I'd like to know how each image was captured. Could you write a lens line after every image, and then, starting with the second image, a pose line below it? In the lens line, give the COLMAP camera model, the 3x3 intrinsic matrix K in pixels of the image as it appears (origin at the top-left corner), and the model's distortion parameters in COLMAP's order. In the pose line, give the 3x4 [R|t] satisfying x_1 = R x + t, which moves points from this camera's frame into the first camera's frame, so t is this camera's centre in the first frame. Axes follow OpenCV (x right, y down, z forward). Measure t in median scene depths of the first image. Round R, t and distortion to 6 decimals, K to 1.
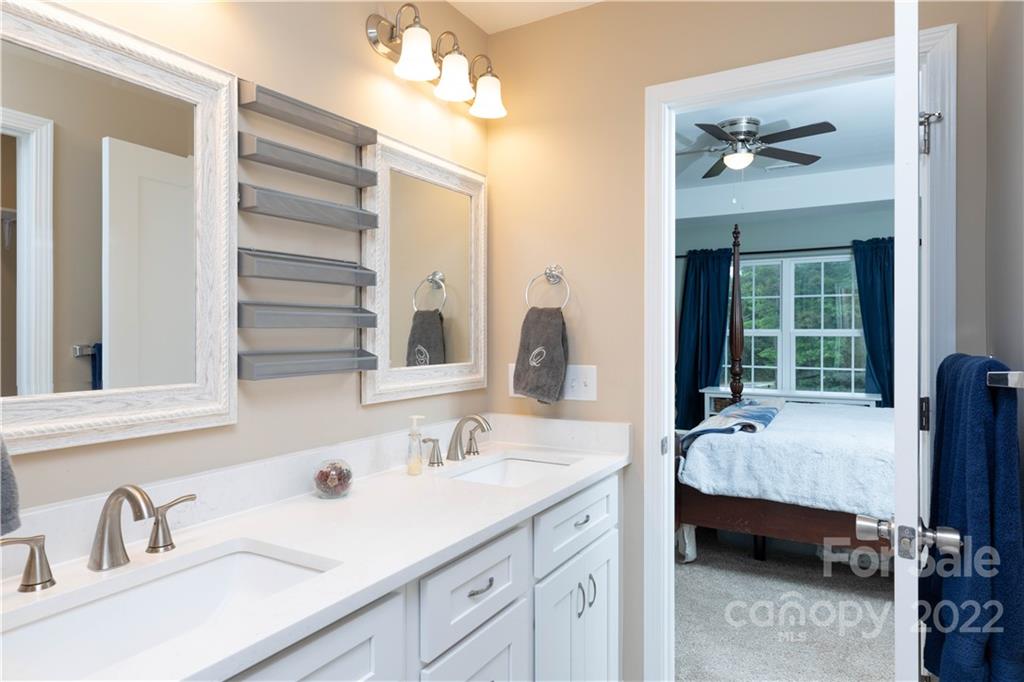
lens RADIAL K [[628.8, 0, 514.3], [0, 628.8, 337.4], [0, 0, 1]] dist [0.009725, 0.000846]
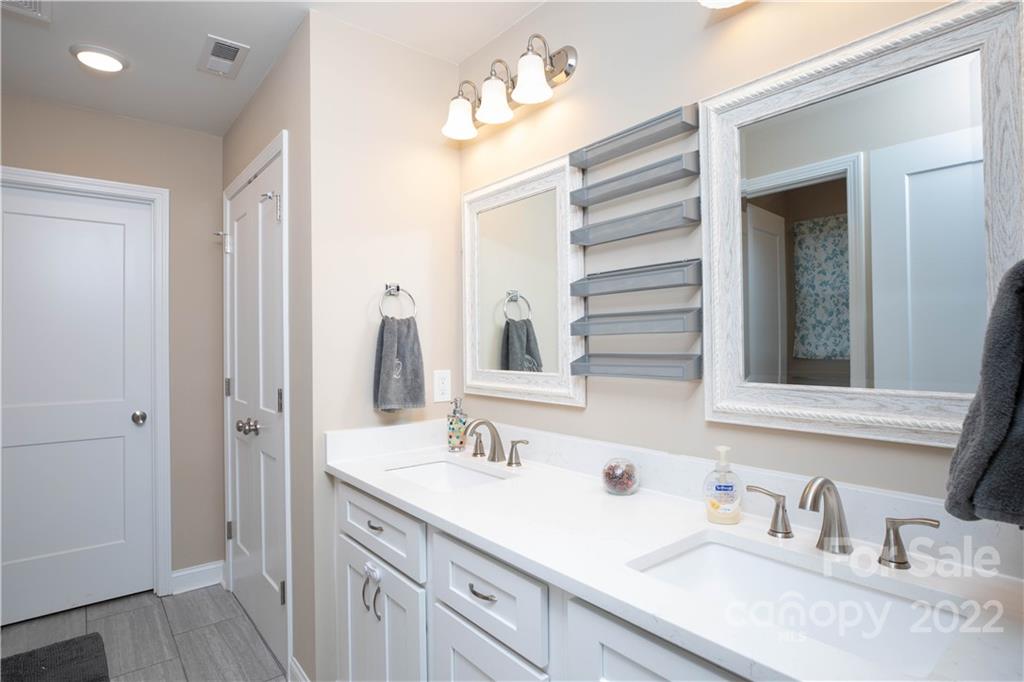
lens RADIAL K [[552.8, 0, 512.0], [0, 552.8, 341.0], [0, 0, 1]] dist [0.002948, 0.000179]
pose [[-0.362118, 0.005994, -0.932113, 0.588916], [0.009418, 0.999952, 0.002771, -0.007398], [0.932085, -0.007775, -0.362157, 1.066517]]
